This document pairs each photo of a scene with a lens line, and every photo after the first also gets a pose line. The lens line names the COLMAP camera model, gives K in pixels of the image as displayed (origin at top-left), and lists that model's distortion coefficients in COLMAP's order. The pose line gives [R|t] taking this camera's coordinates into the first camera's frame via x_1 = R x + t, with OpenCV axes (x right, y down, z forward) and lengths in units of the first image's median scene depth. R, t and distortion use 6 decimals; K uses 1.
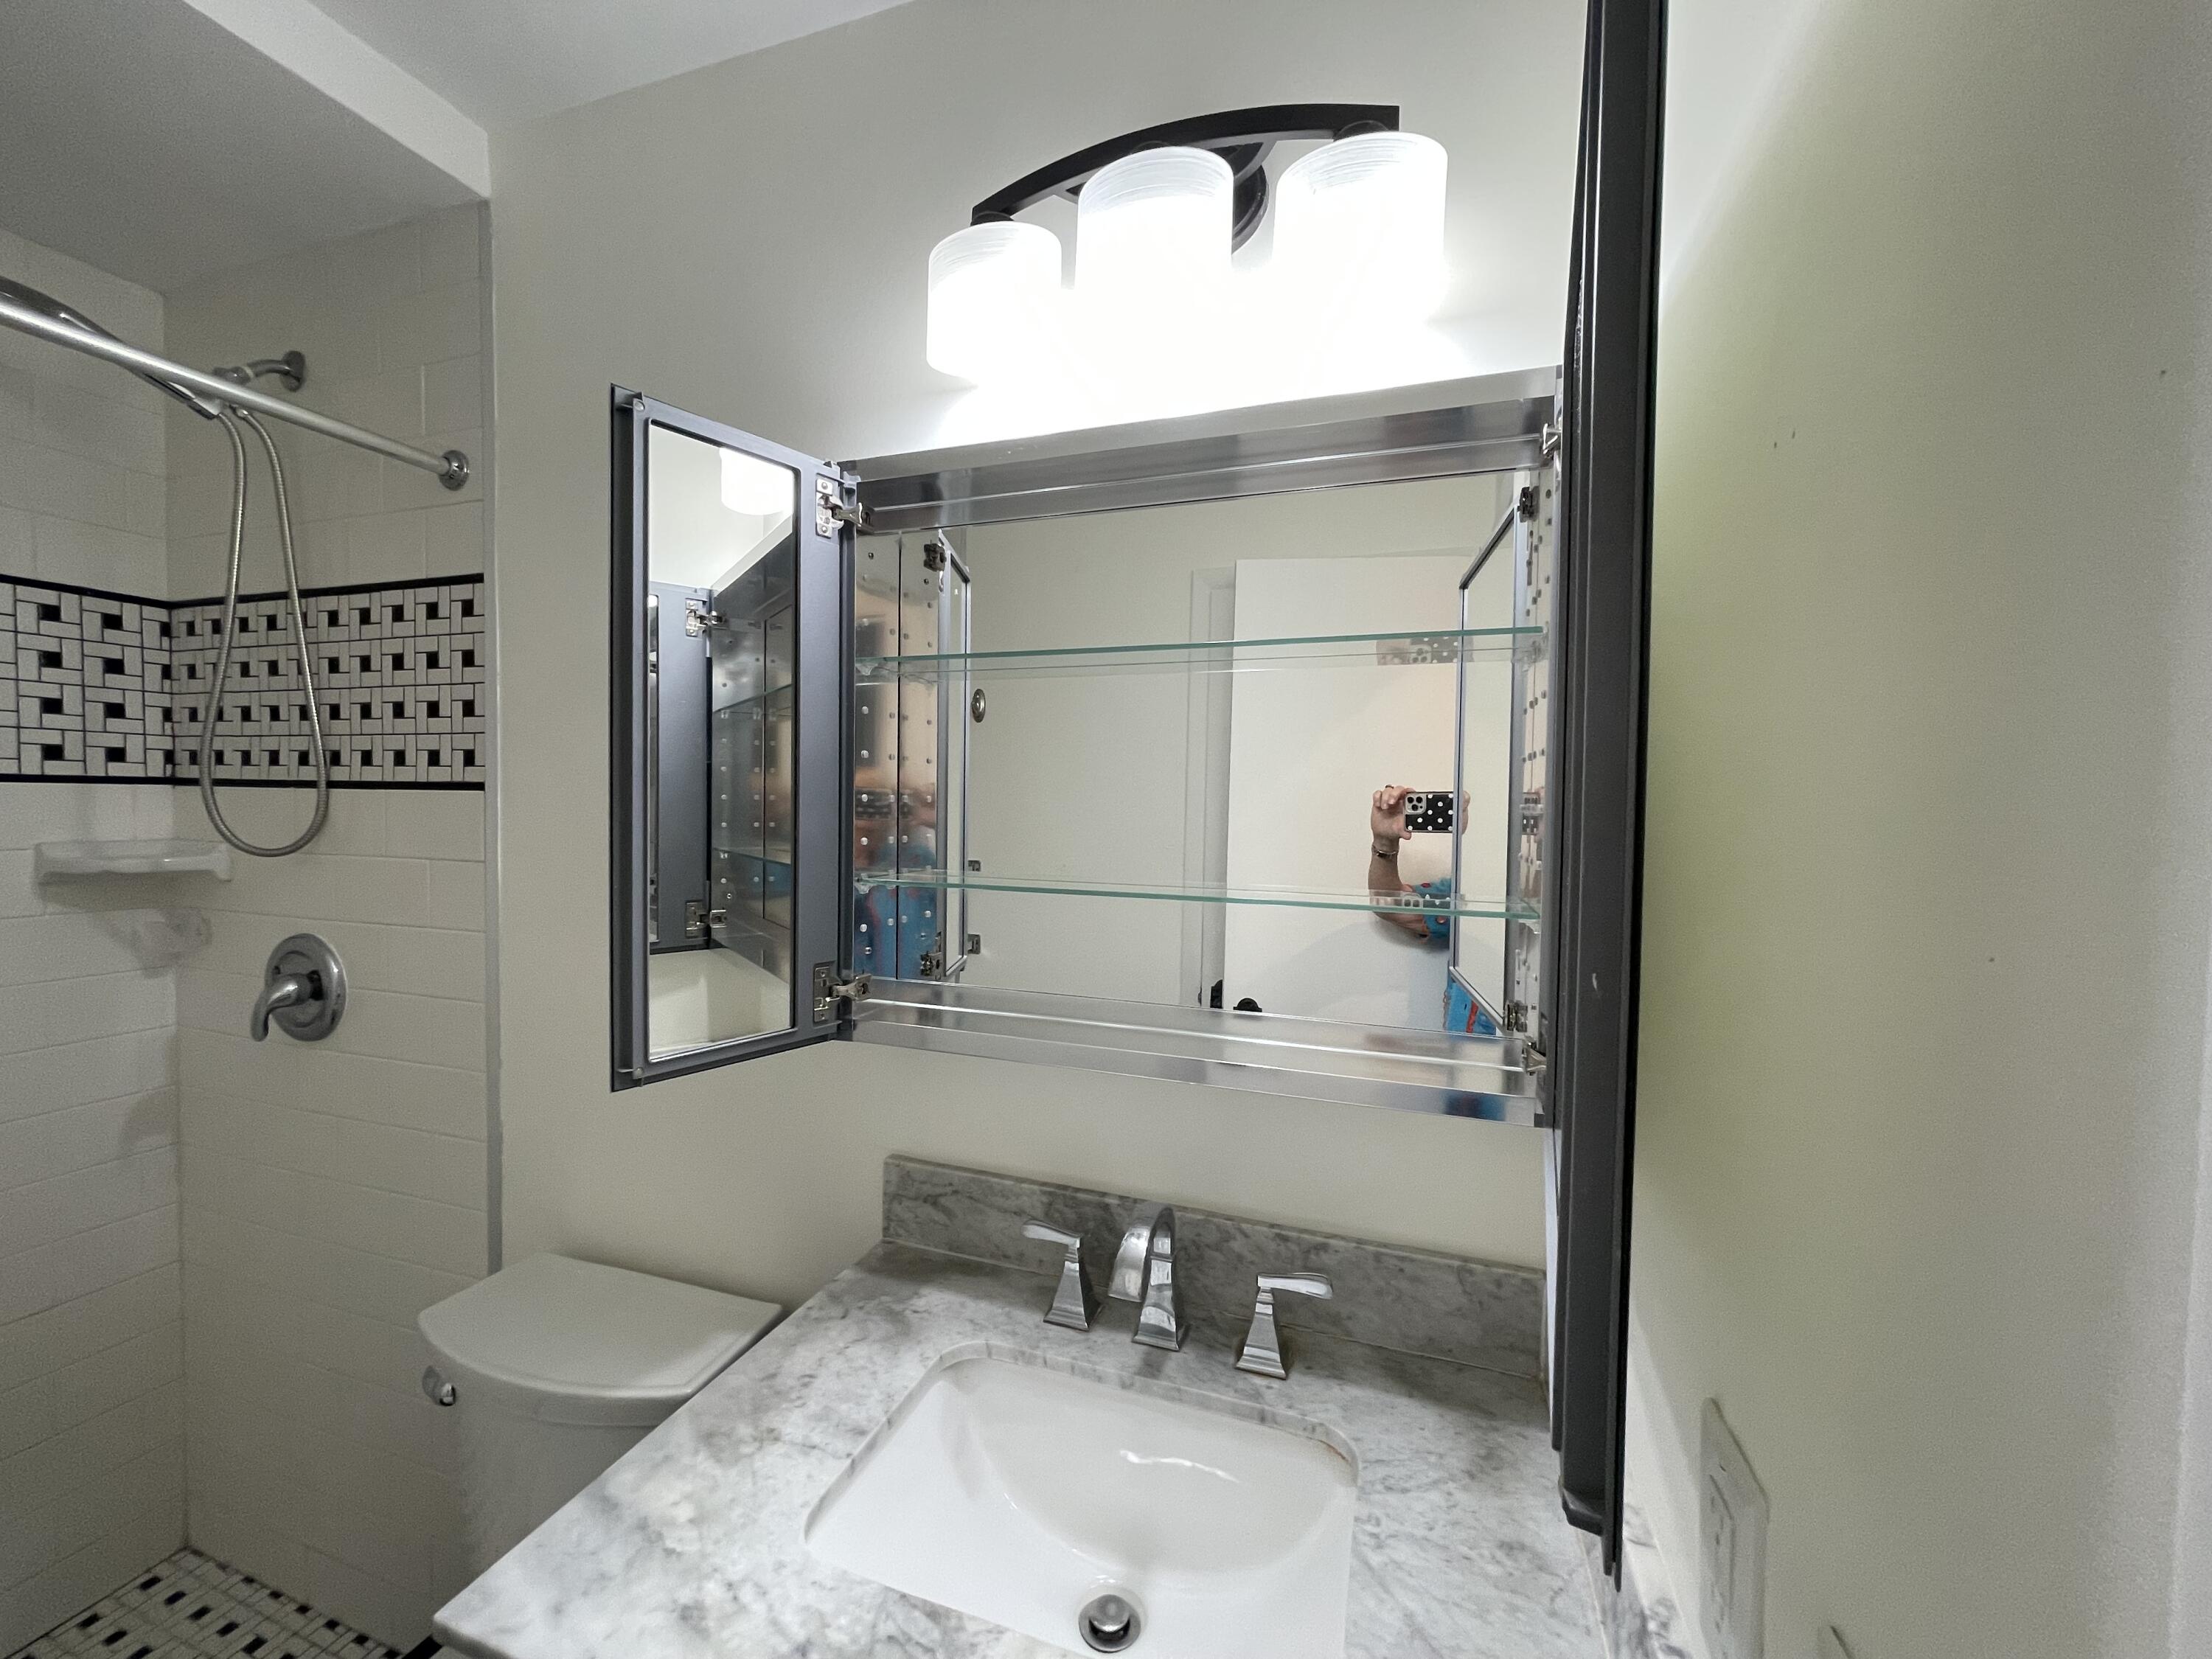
lens RADIAL K [[897.3, 0, 1094.8], [0, 897.3, 829.4], [0, 0, 1]] dist [-0.002546, -0.000160]
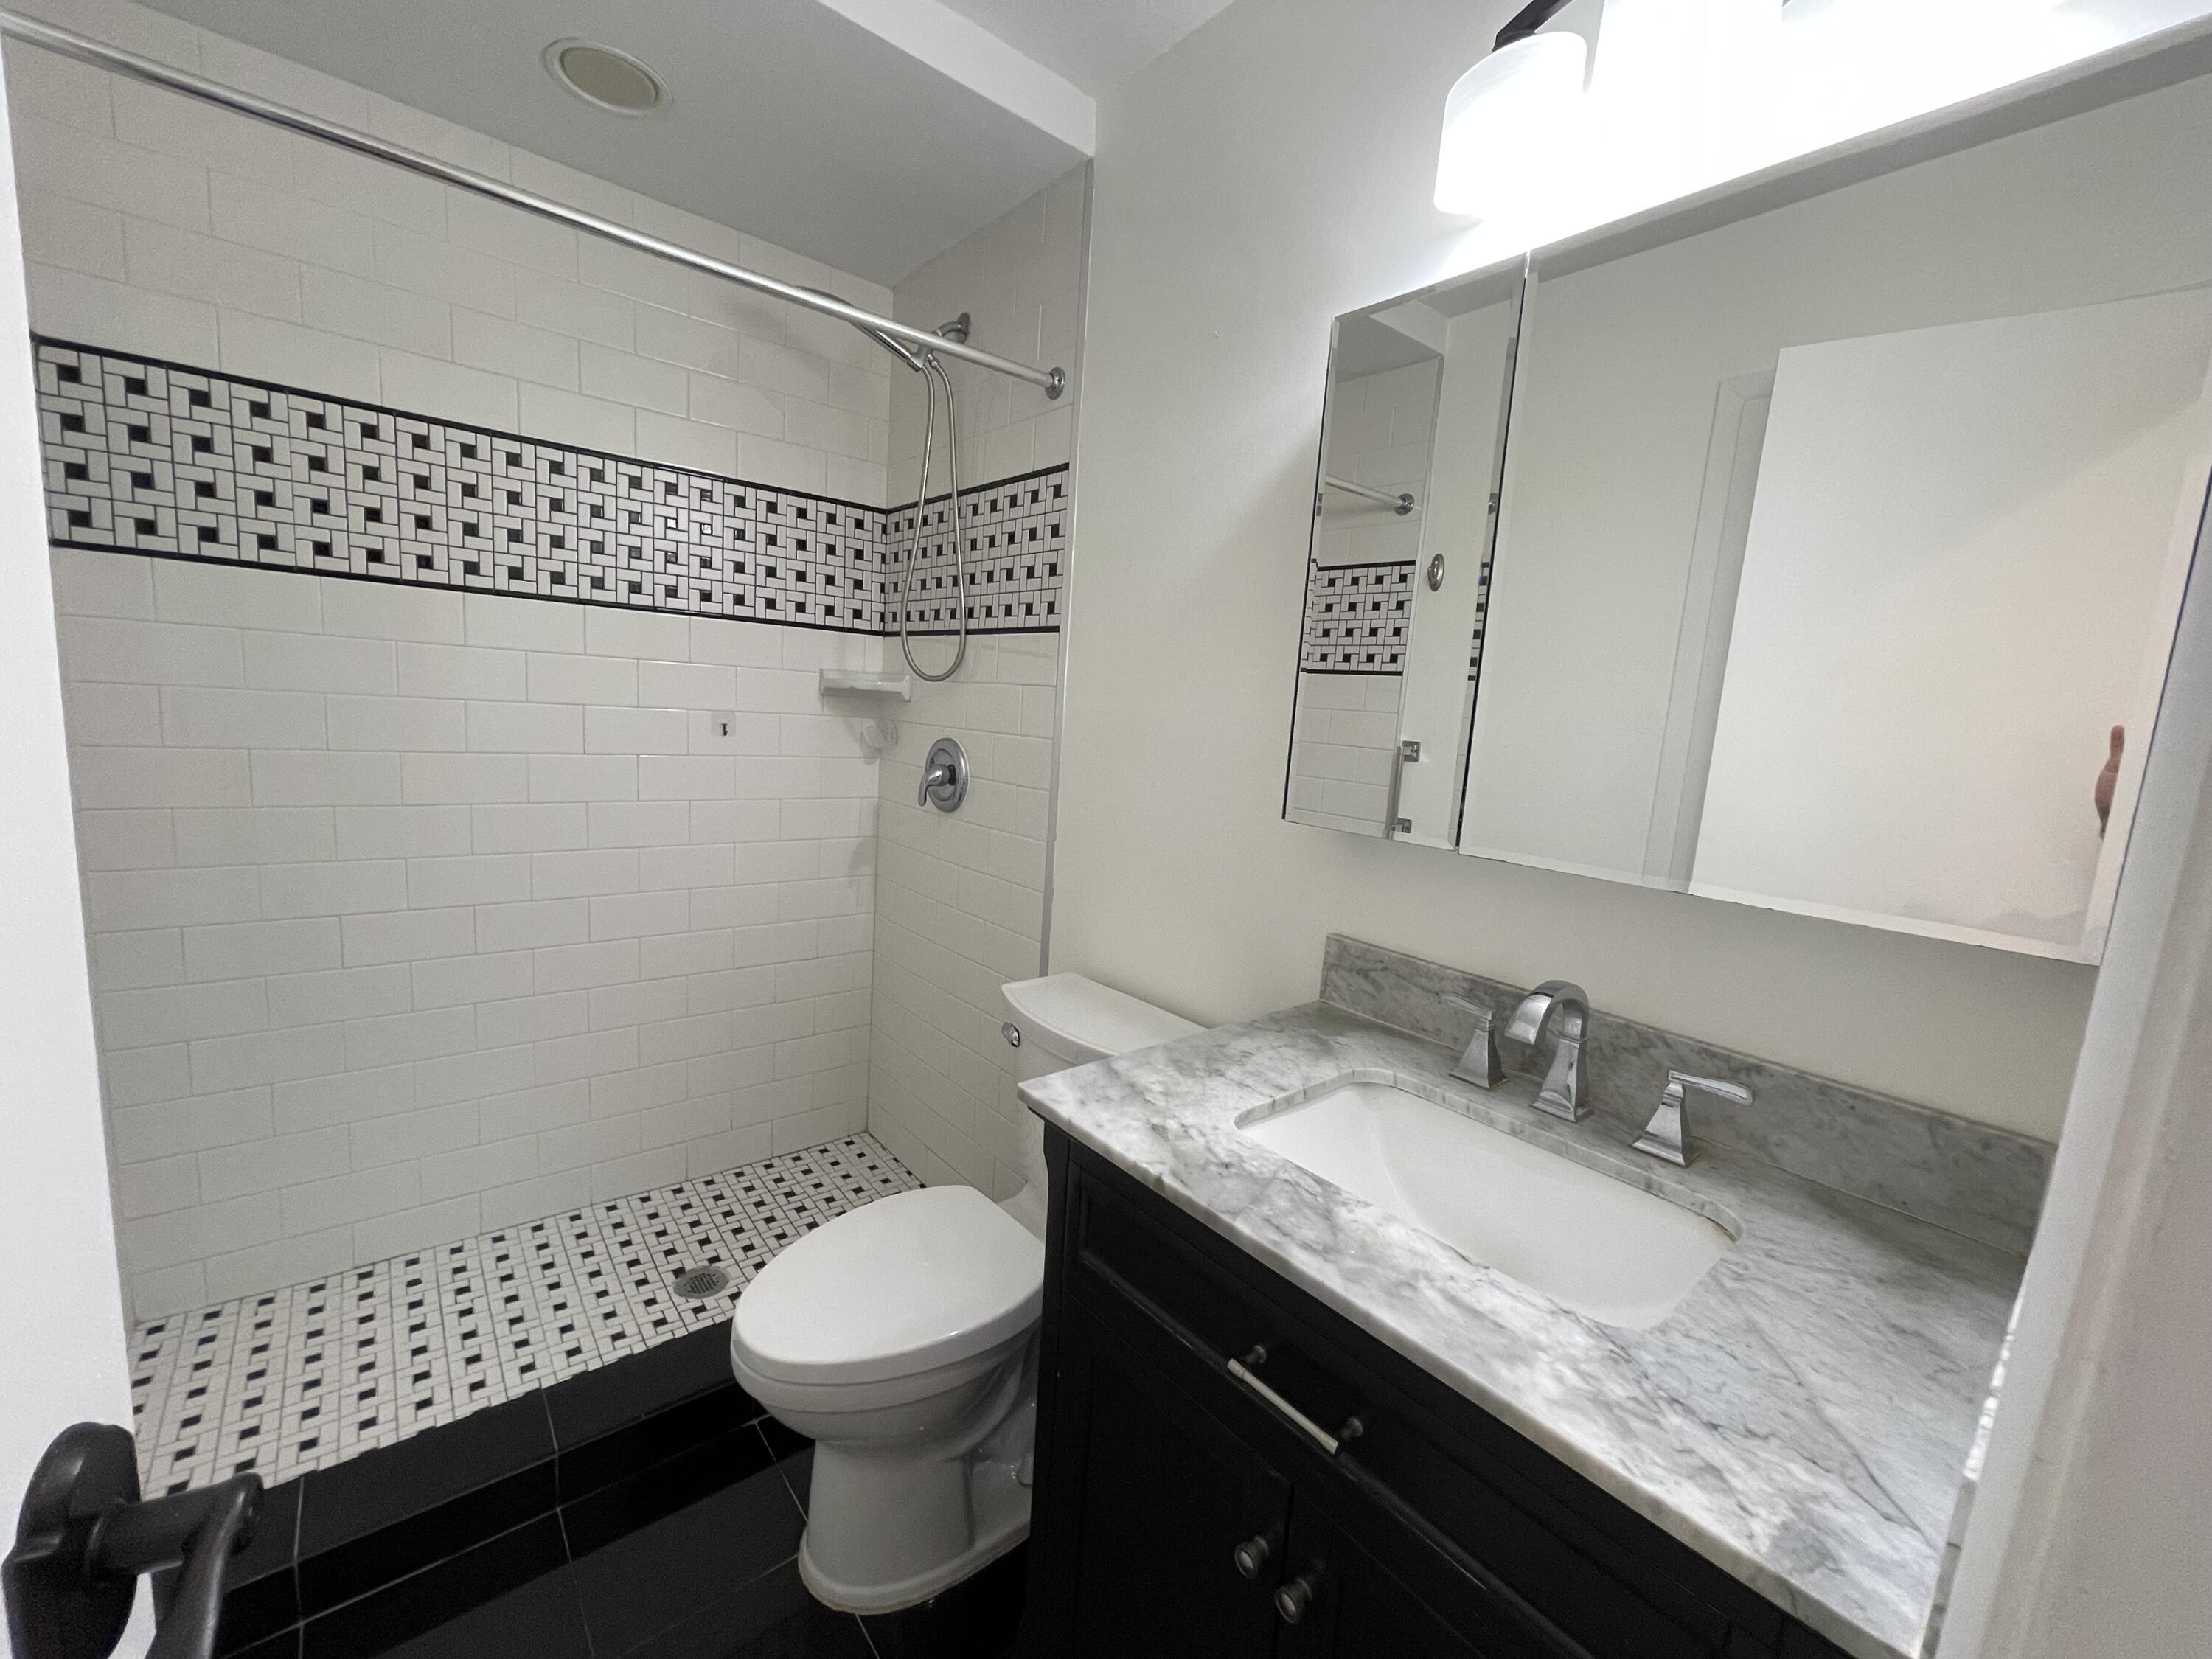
lens RADIAL K [[888.9, 0, 1078.9], [0, 888.9, 832.5], [0, 0, 1]] dist [-0.018293, 0.006265]
pose [[0.847977, 0.114157, -0.517593, 0.064954], [-0.063099, 0.991329, 0.115265, 0.099336], [0.526263, -0.065082, 0.847827, -0.129129]]
